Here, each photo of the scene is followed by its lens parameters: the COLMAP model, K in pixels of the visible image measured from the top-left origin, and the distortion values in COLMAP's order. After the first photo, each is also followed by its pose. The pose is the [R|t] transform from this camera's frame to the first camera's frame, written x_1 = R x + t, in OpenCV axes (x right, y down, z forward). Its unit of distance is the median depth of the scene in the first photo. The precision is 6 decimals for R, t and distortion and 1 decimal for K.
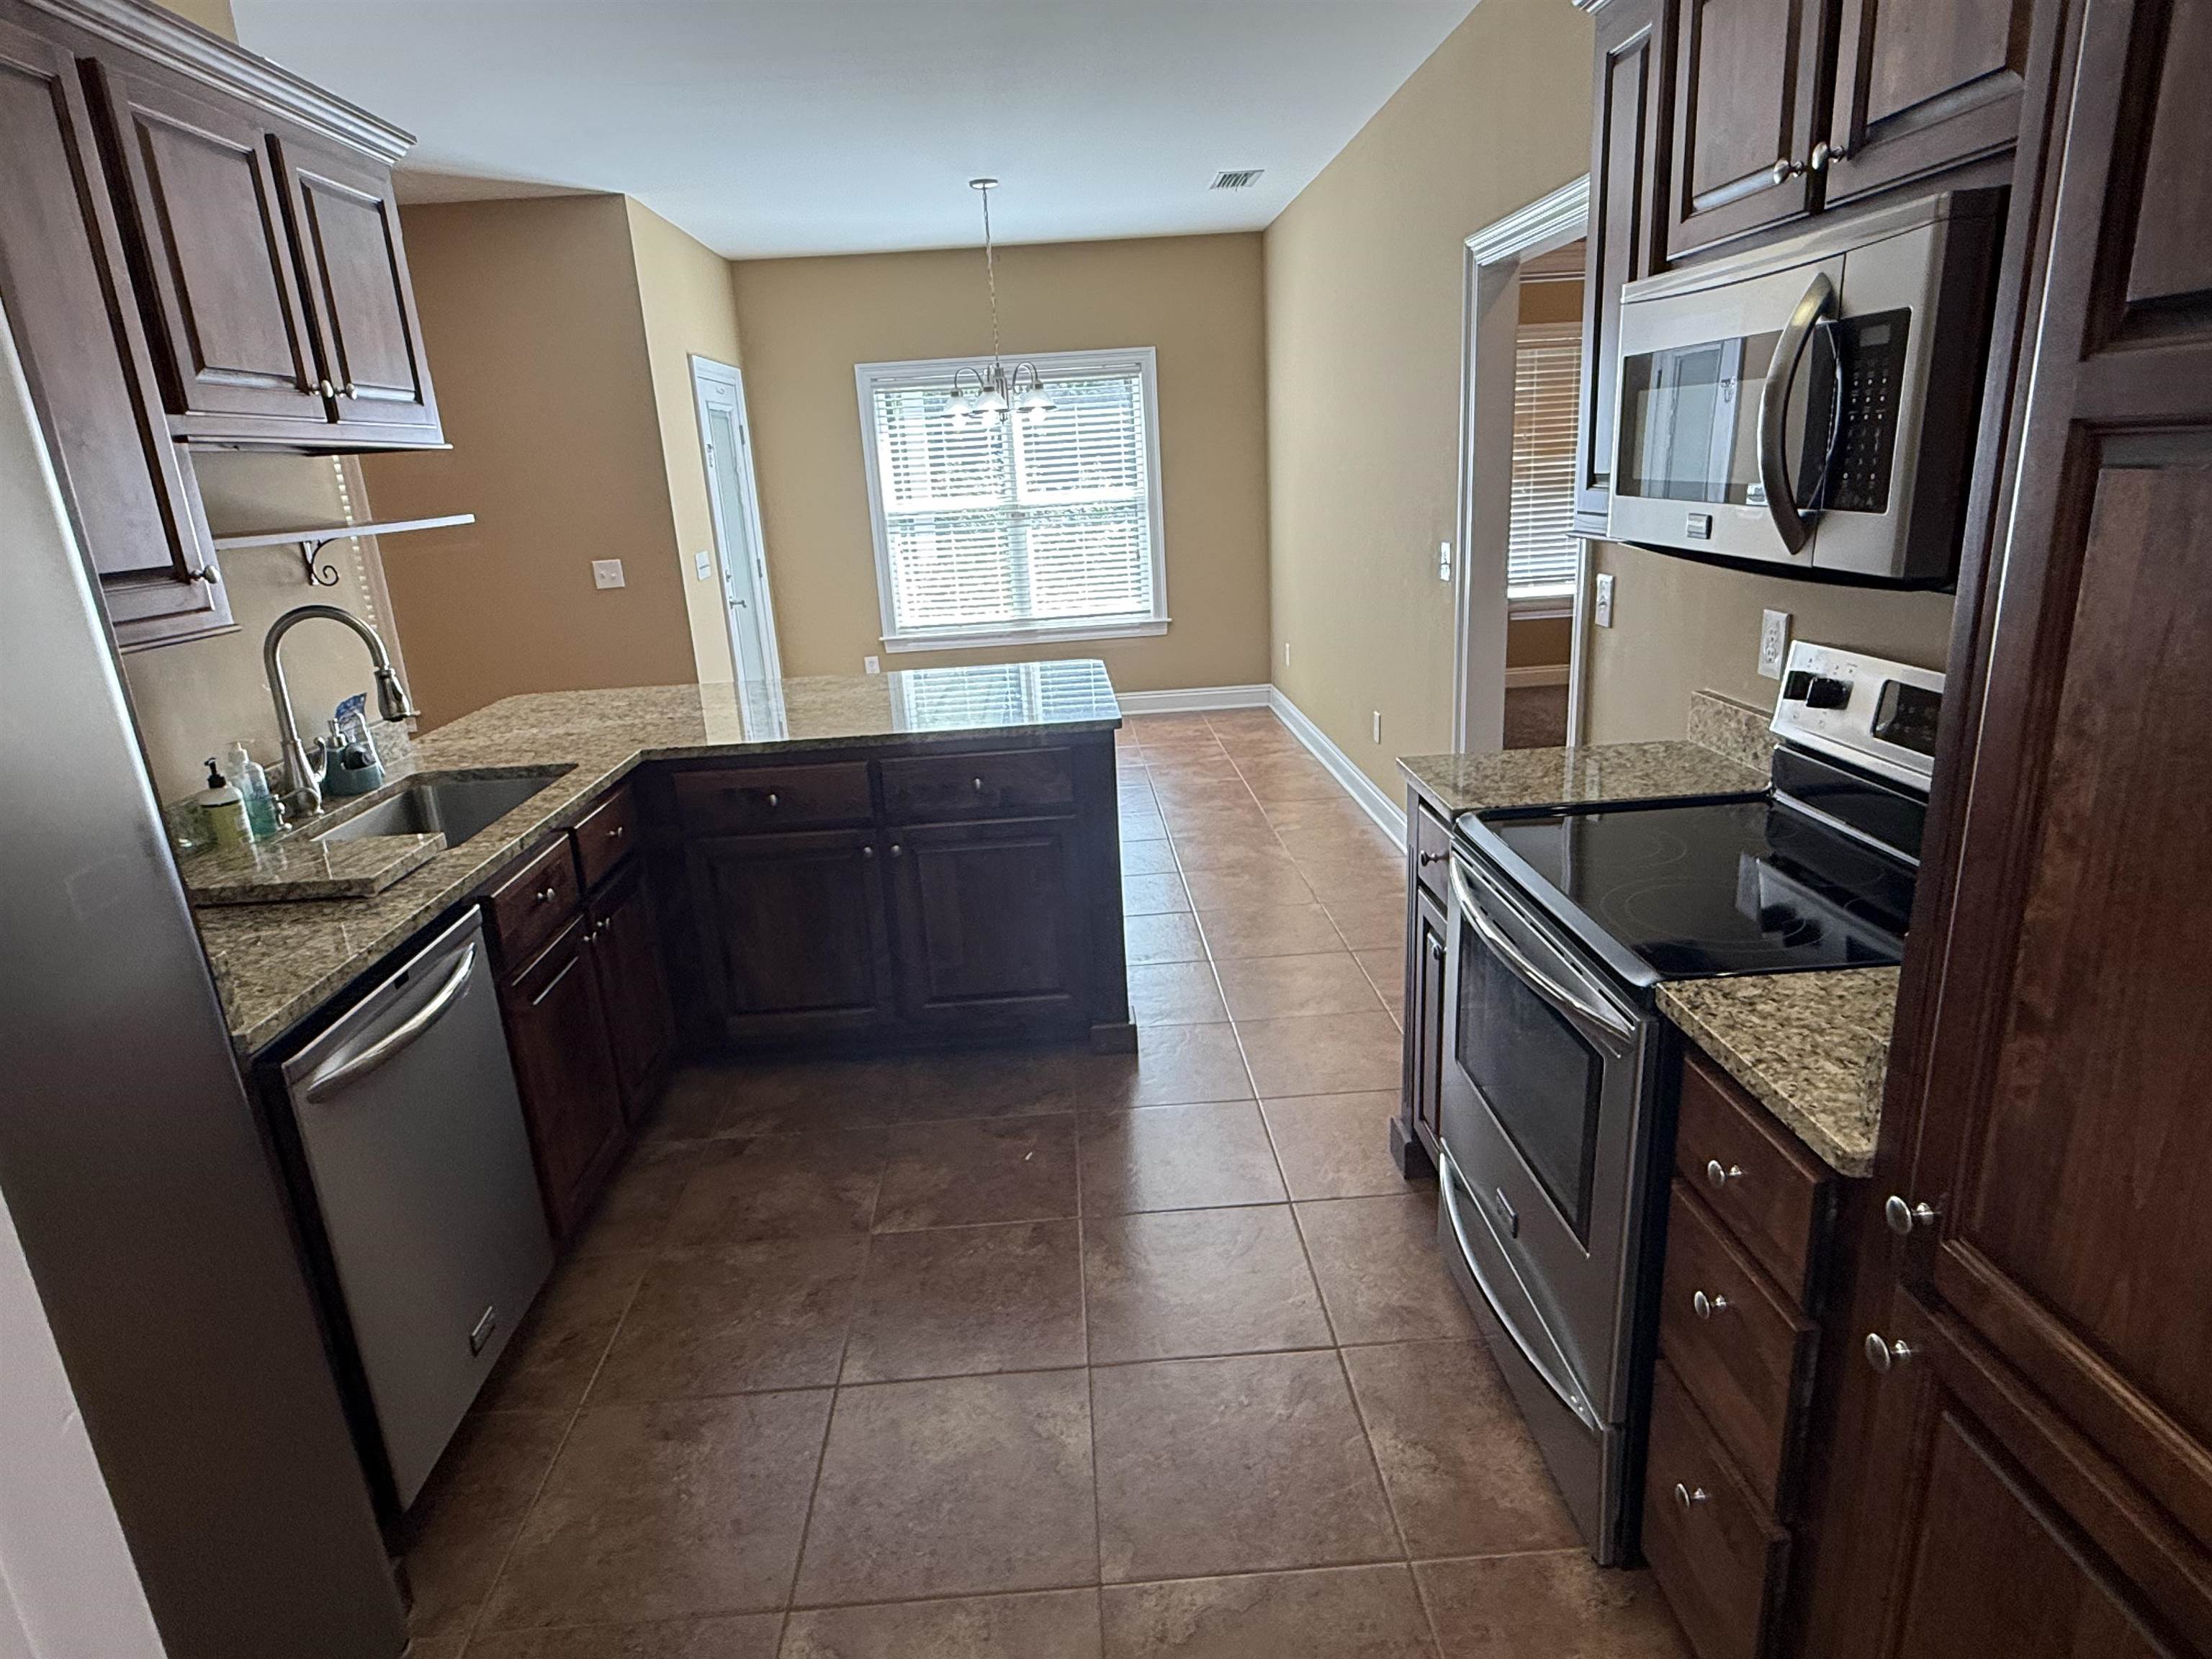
lens RADIAL K [[1243.9, 0, 1106.0], [0, 1243.9, 829.5], [0, 0, 1]] dist [-0.015065, 0.000163]
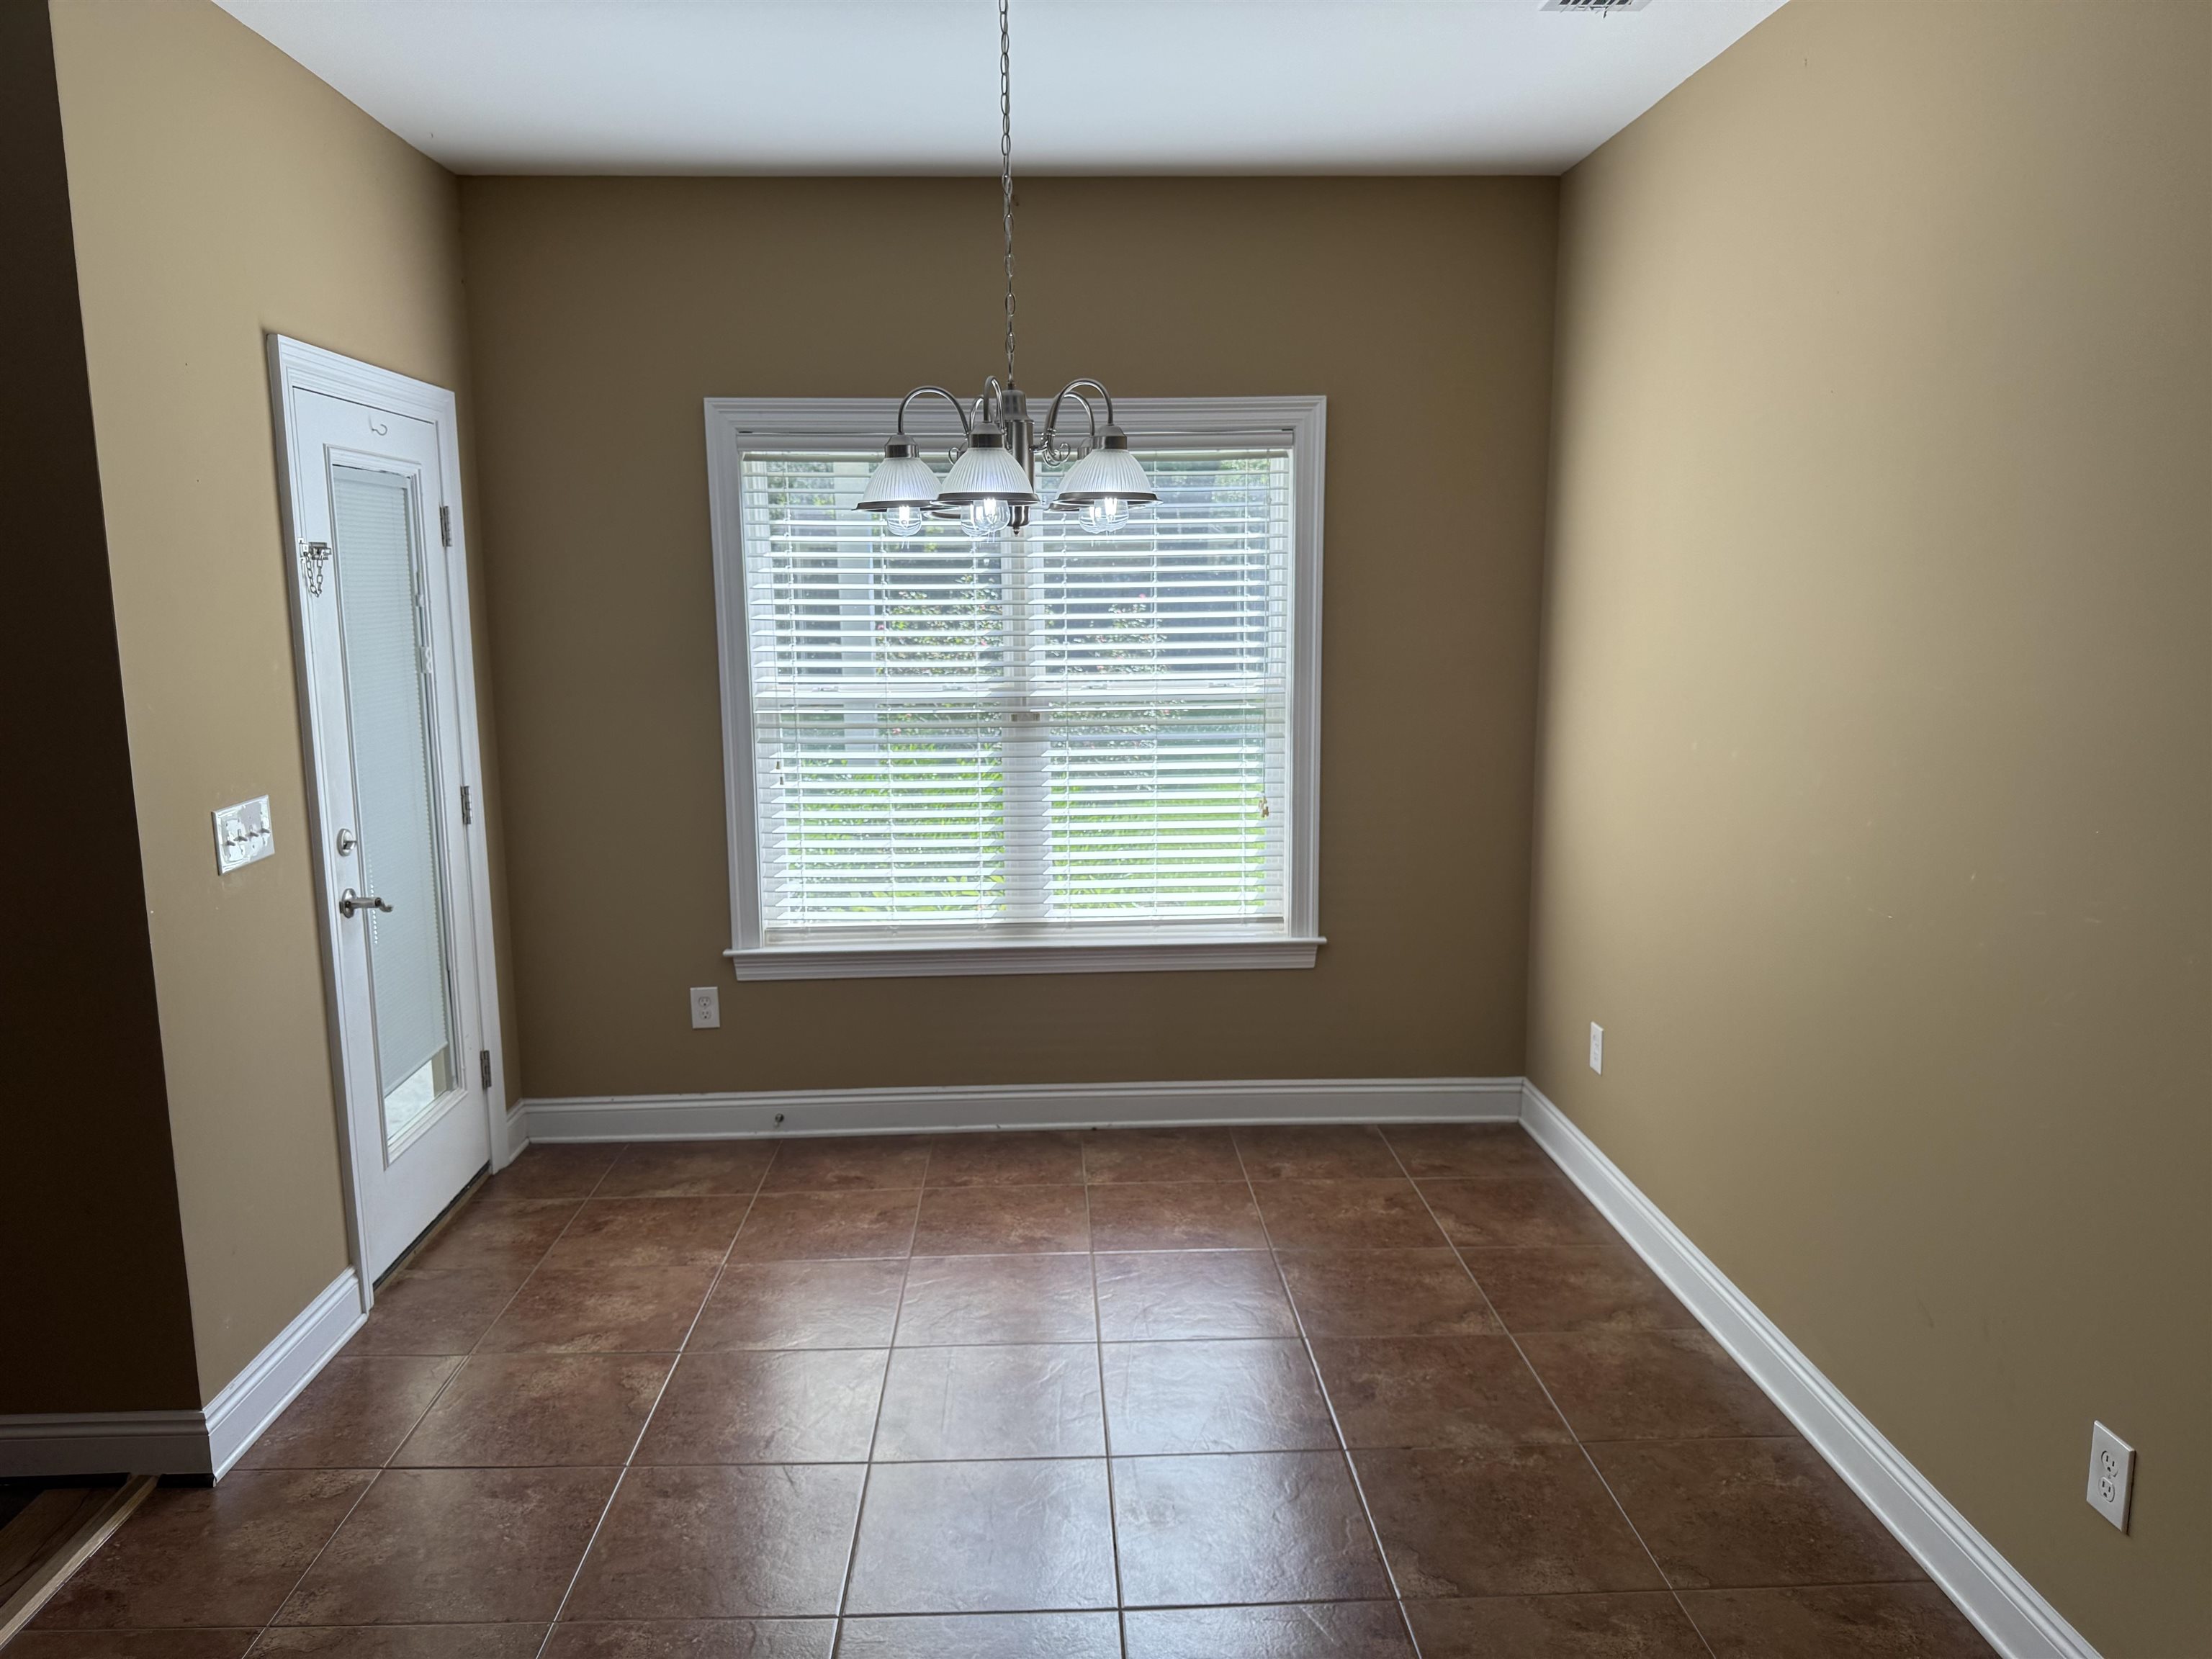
lens RADIAL K [[1551.5, 0, 1106.0], [0, 1551.5, 829.5], [0, 0, 1]] dist [0.115129, -0.168026]
pose [[0.998839, 0.047981, 0.004336, -0.040130], [-0.046947, 0.989604, -0.135944, -0.129574], [-0.010813, 0.135583, 0.990707, 0.404373]]
